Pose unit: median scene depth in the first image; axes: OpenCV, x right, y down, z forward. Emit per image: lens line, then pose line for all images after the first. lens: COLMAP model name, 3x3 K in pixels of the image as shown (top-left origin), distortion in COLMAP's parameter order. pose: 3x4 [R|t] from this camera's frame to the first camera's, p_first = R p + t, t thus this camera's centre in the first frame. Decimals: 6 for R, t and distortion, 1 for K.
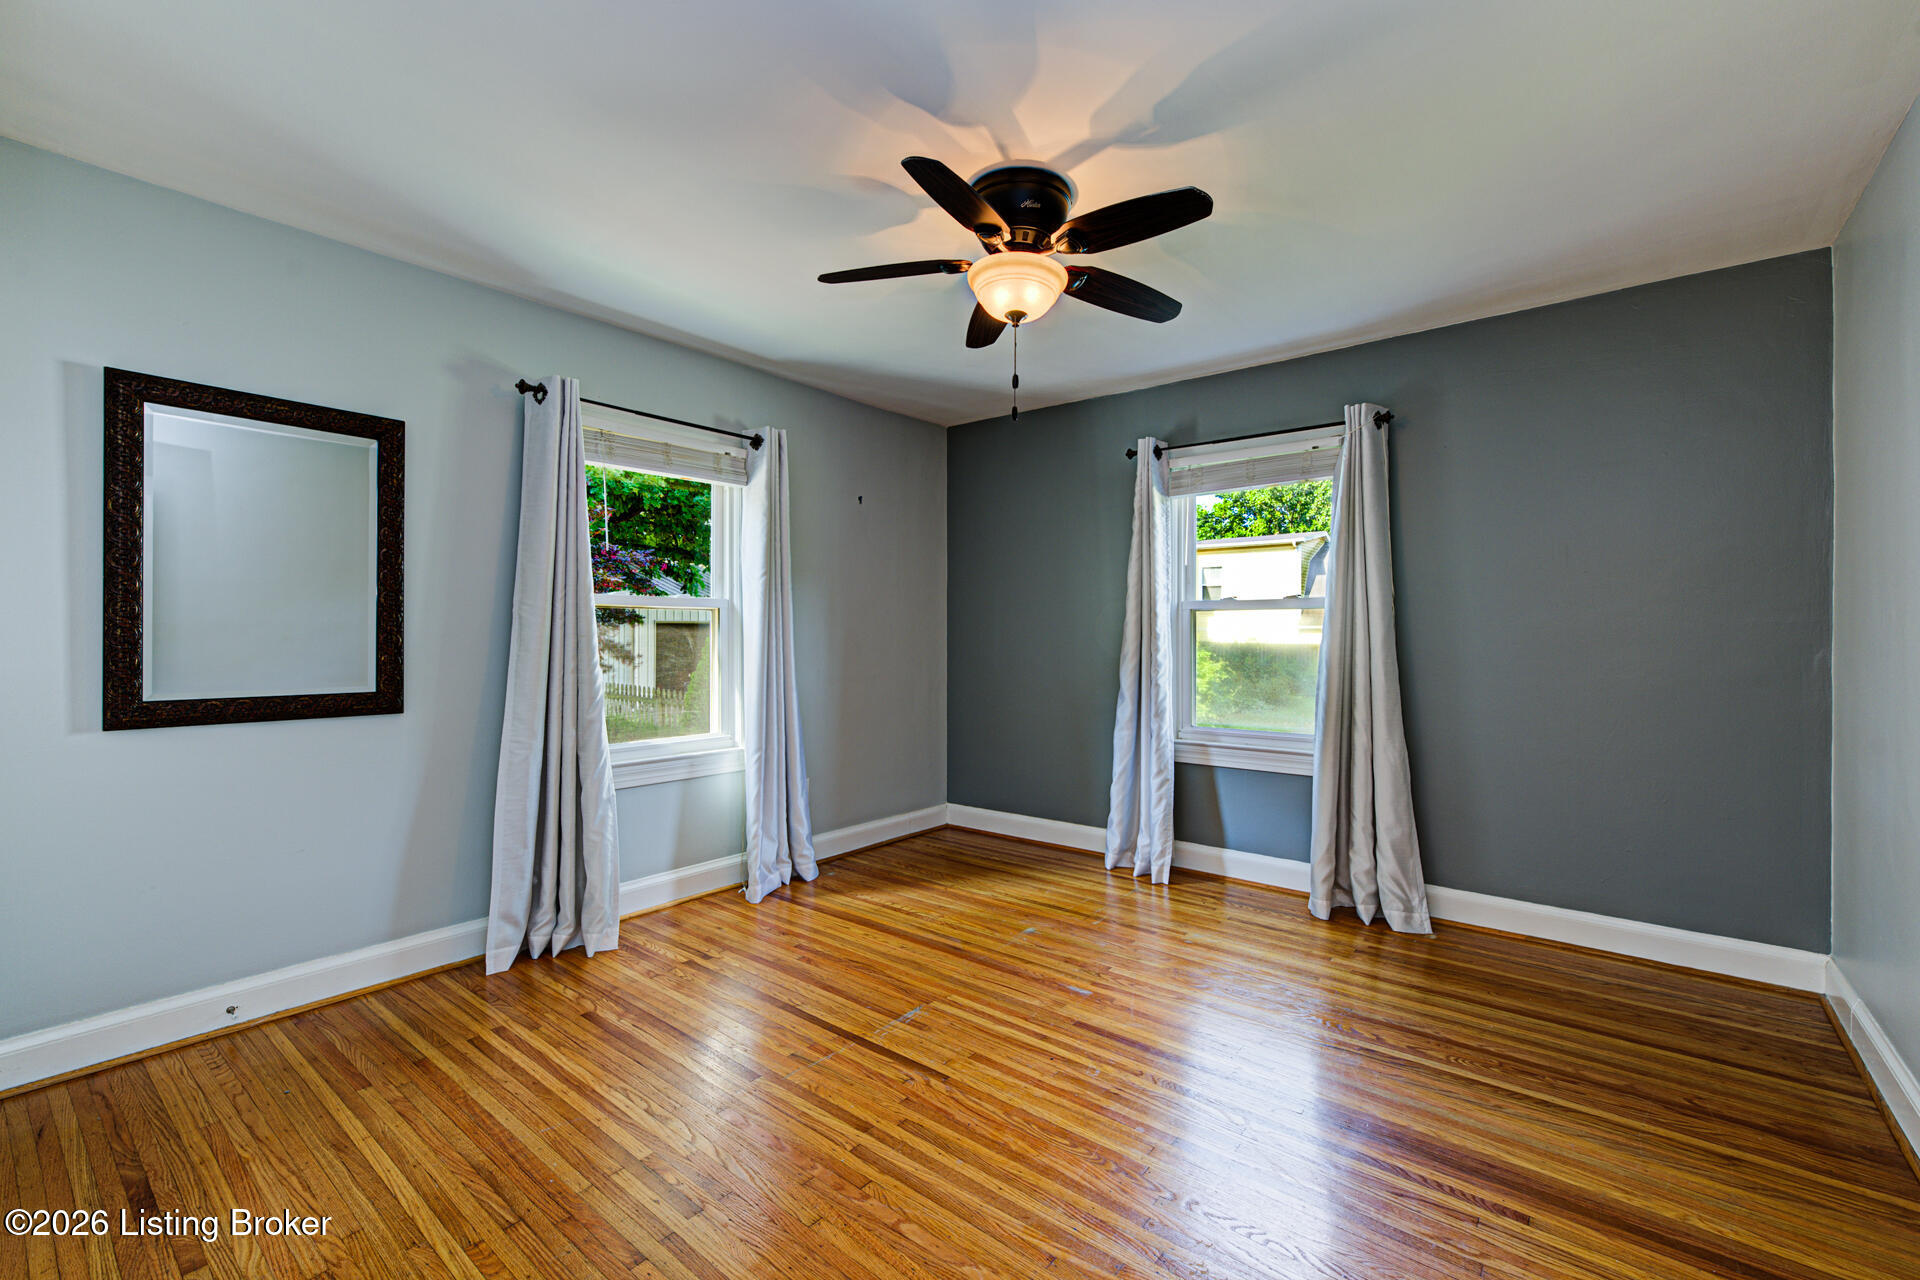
lens RADIAL K [[817.2, 0, 960.0], [0, 817.2, 640.0], [0, 0, 1]] dist [0.000650, 0.000375]
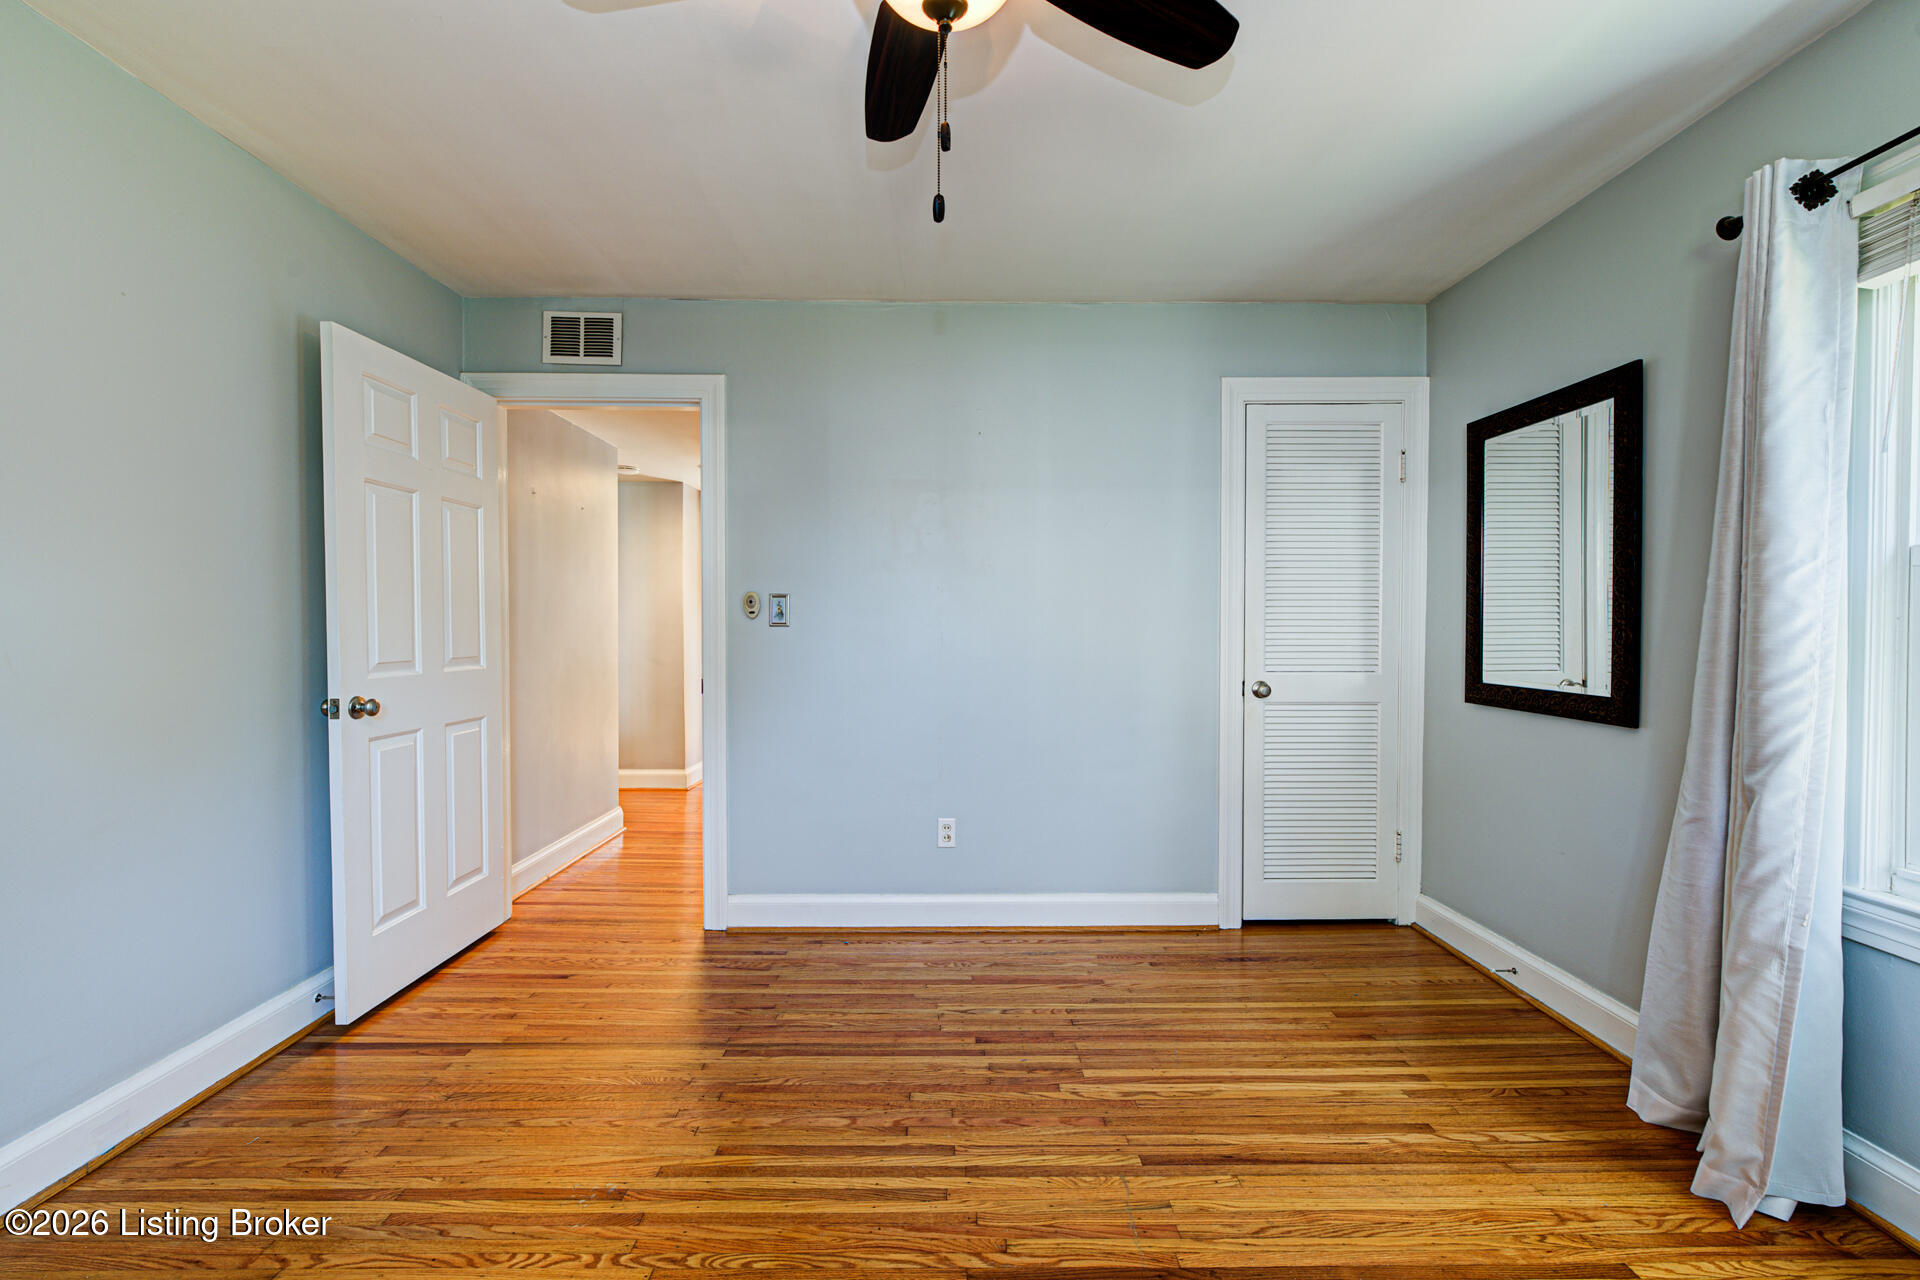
lens RADIAL K [[817.2, 0, 960.0], [0, 817.2, 640.0], [0, 0, 1]] dist [0.000650, 0.000375]
pose [[-0.771947, 0.006924, -0.635649, 0.407247], [-0.006712, 0.999796, 0.019042, -0.008029], [0.635652, 0.018966, -0.771743, 1.468577]]
